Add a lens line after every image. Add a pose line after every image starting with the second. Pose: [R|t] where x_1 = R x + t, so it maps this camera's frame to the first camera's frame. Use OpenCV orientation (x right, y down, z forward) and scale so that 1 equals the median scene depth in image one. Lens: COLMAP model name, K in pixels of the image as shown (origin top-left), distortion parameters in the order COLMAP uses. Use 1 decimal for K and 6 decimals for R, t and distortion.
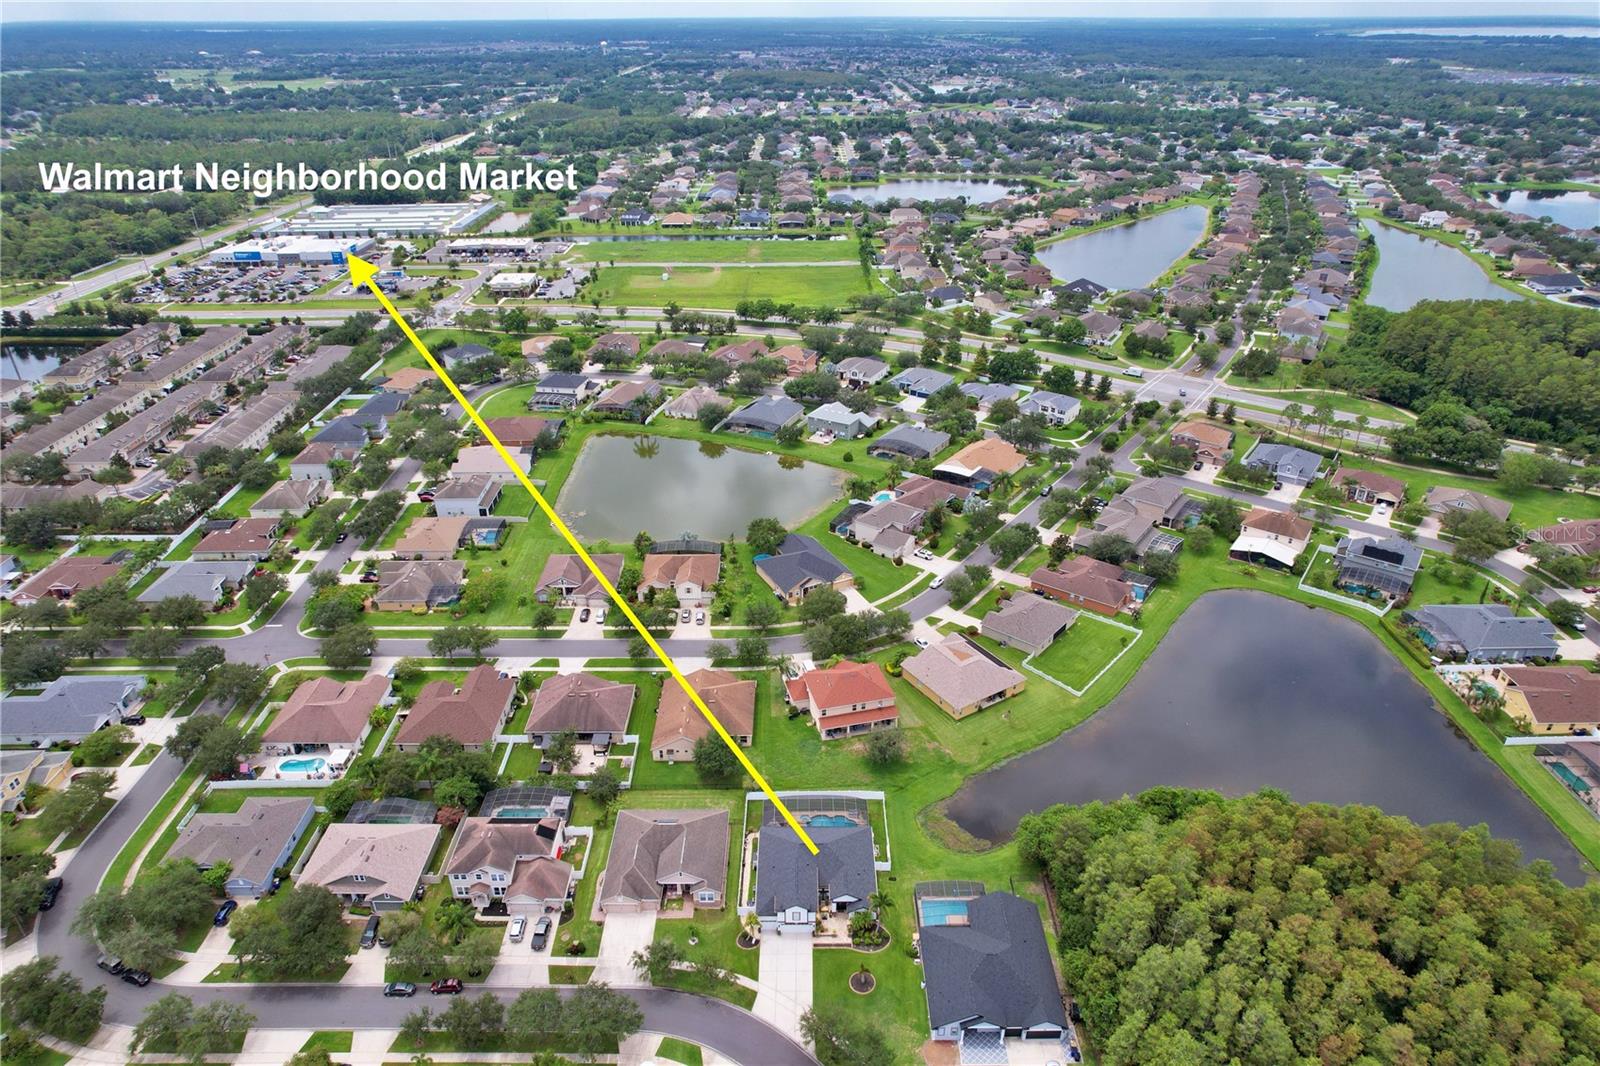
lens RADIAL K [[1022.7, 0, 804.8], [0, 1022.7, 542.1], [0, 0, 1]] dist [-0.072790, 0.065521]
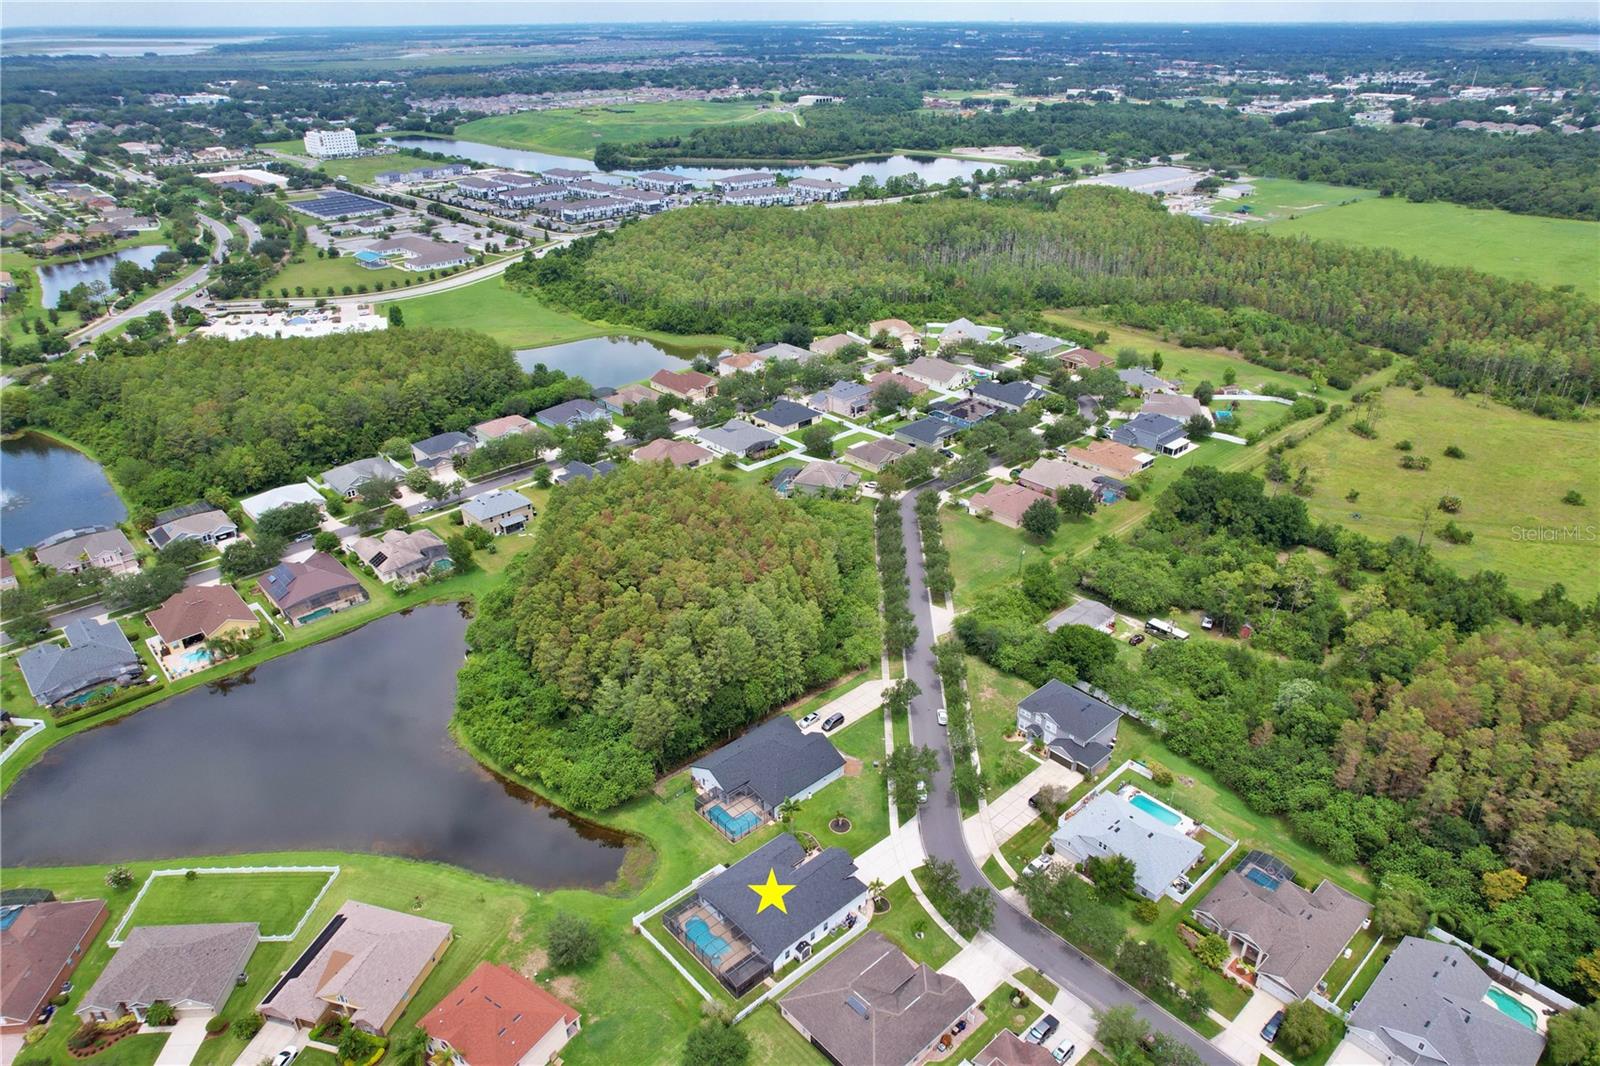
lens RADIAL K [[1022.7, 0, 804.8], [0, 1022.7, 542.1], [0, 0, 1]] dist [-0.072790, 0.065521]
pose [[-0.671579, -0.339232, 0.658713, -0.292961], [0.352958, 0.635204, 0.686976, -0.304521], [-0.651462, 0.693857, -0.306855, 0.578232]]
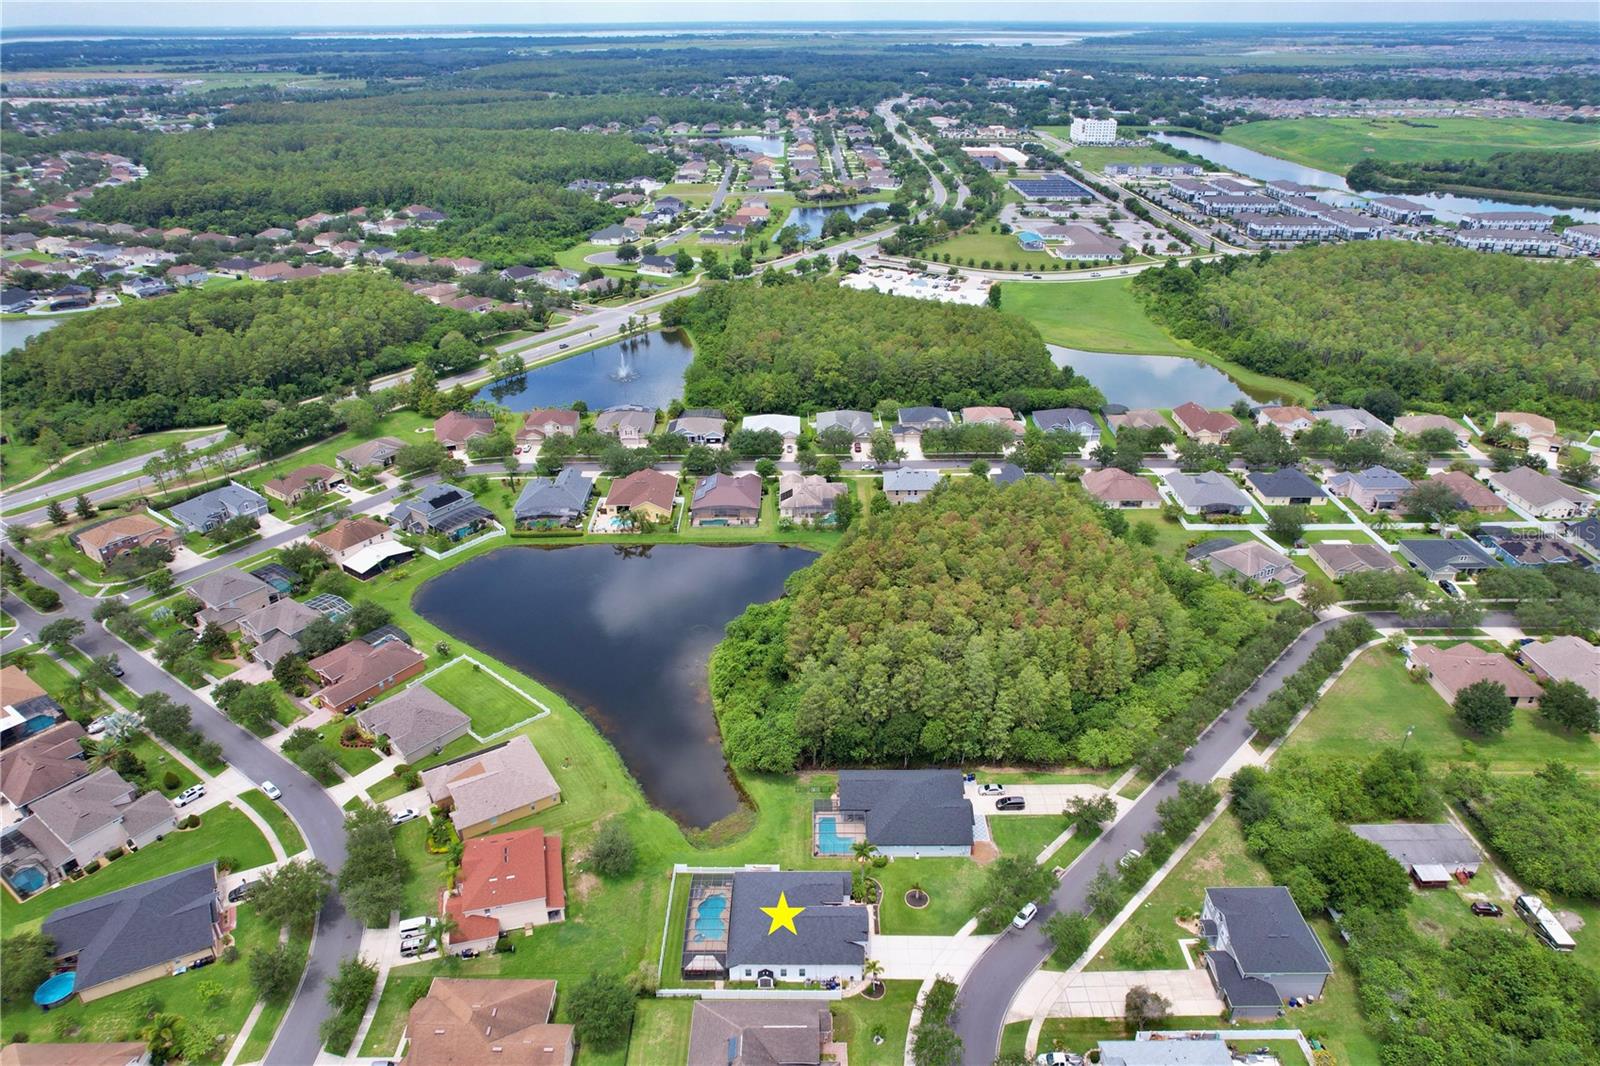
lens RADIAL K [[1022.7, 0, 804.8], [0, 1022.7, 542.1], [0, 0, 1]] dist [-0.072790, 0.065521]
pose [[0.005265, -0.462147, 0.886788, -0.364606], [0.471982, 0.782956, 0.405233, -0.180821], [-0.881593, 0.416414, 0.222248, 0.350284]]
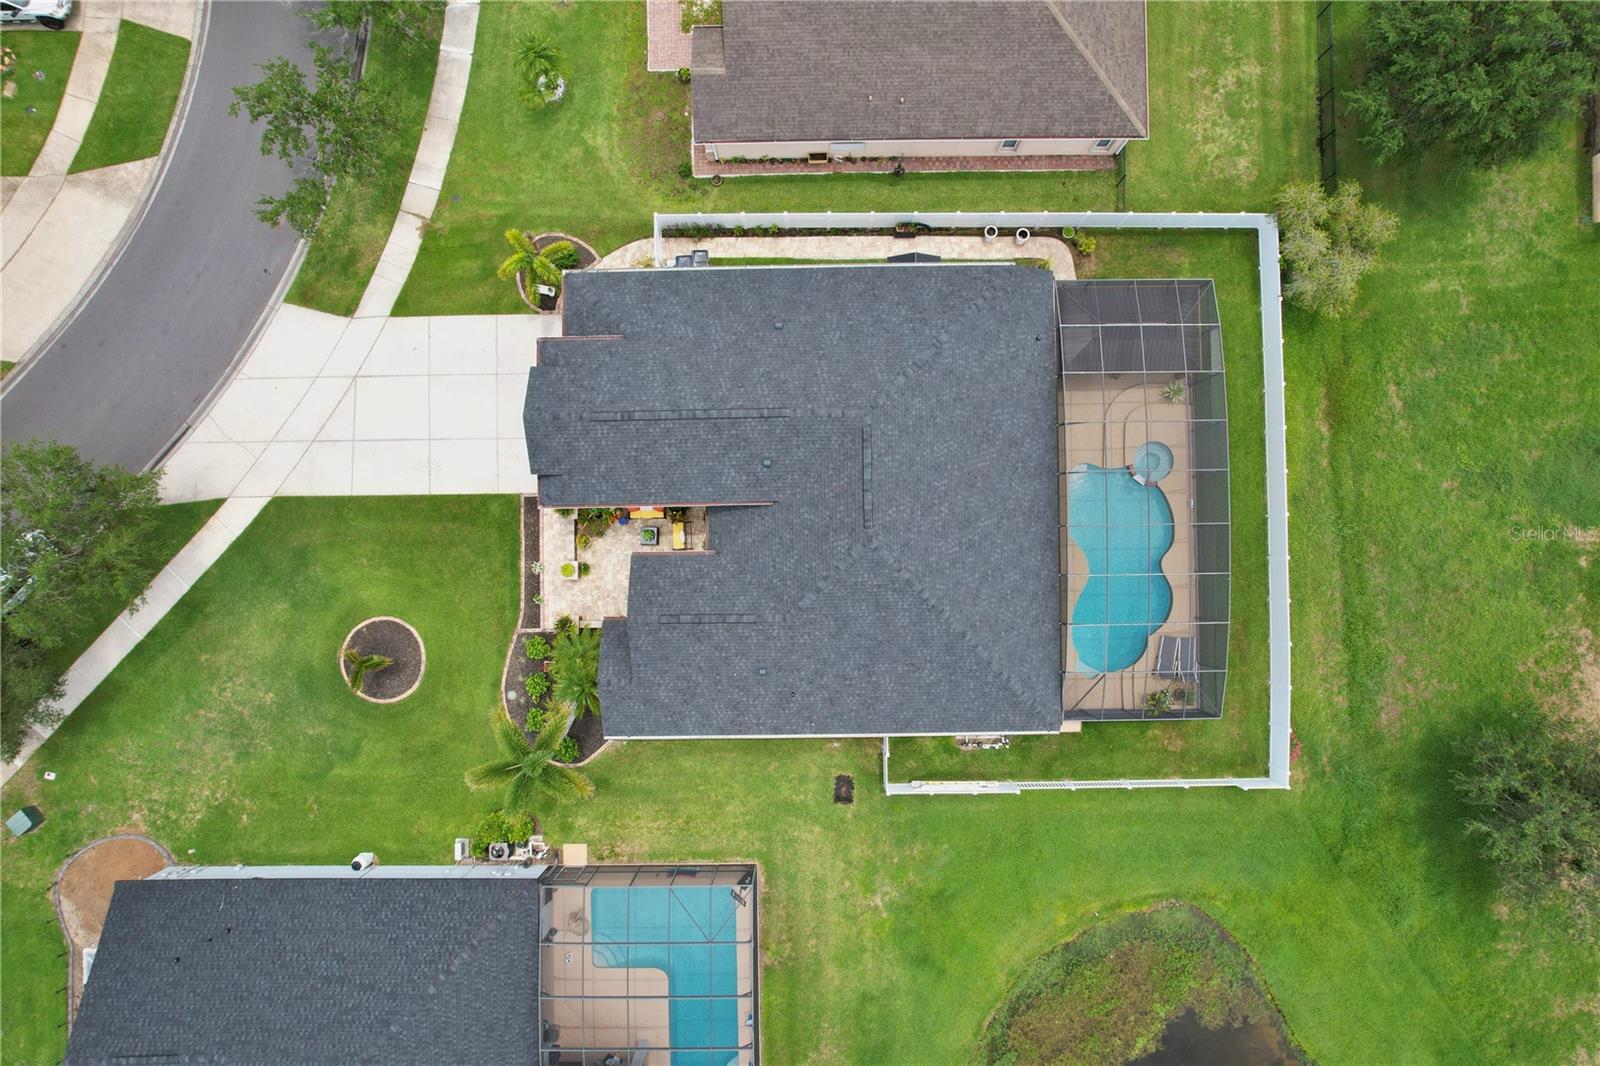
lens RADIAL K [[1022.7, 0, 804.8], [0, 1022.7, 542.1], [0, 0, 1]] dist [-0.072790, 0.065521]
pose [[0.011437, 0.999911, -0.006870, 0.012592], [-0.461554, 0.011373, 0.887039, 0.054203], [0.887038, -0.006974, 0.461643, 0.483611]]
